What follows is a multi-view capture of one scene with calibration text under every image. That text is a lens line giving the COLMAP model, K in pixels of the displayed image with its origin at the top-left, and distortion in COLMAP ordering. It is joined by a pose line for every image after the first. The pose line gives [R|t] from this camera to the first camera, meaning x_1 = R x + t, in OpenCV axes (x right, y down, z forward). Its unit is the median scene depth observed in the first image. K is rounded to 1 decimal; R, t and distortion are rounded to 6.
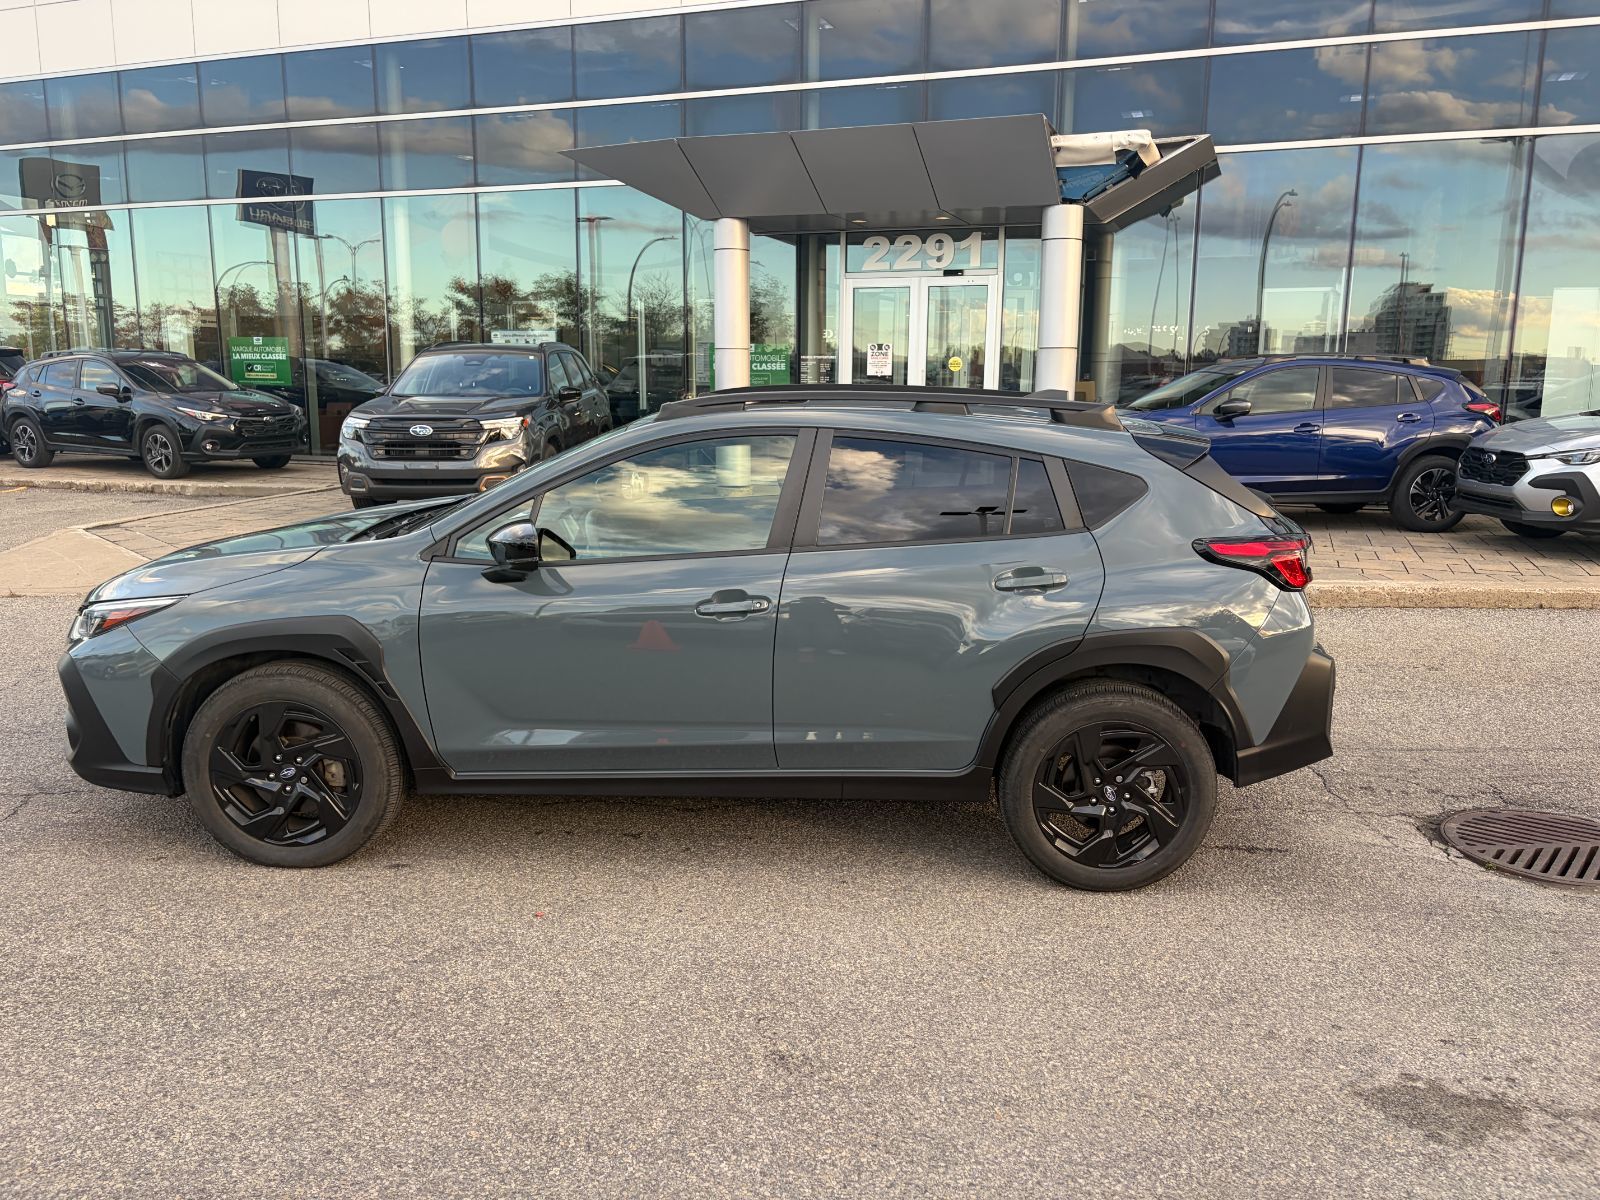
lens RADIAL K [[1202.8, 0, 795.9], [0, 1202.8, 596.5], [0, 0, 1]] dist [0.027778, -0.037116]
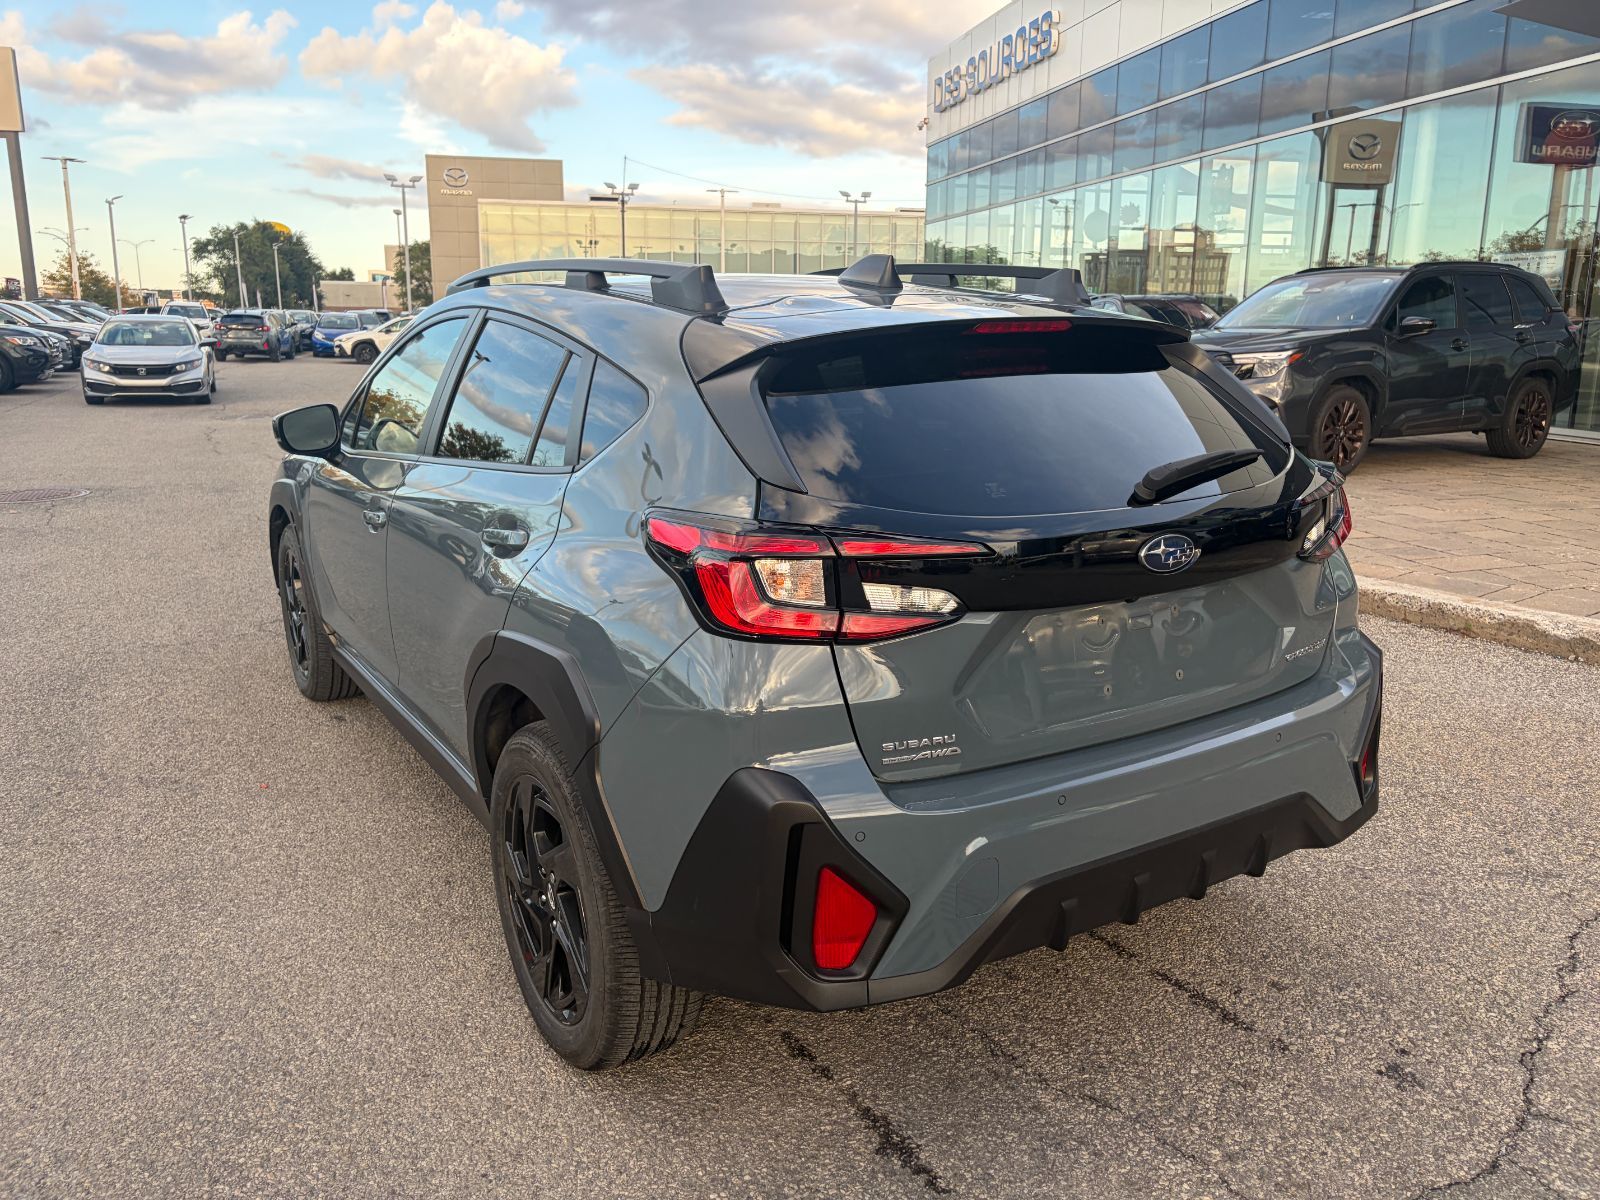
lens RADIAL K [[1202.8, 0, 815.6], [0, 1202.8, 590.0], [0, 0, 1]] dist [0.027778, -0.037116]
pose [[0.562953, 0.169769, -0.808865, 0.713935], [-0.150666, 0.983357, 0.101532, -0.057774], [0.812640, 0.064711, 0.579162, 0.672349]]
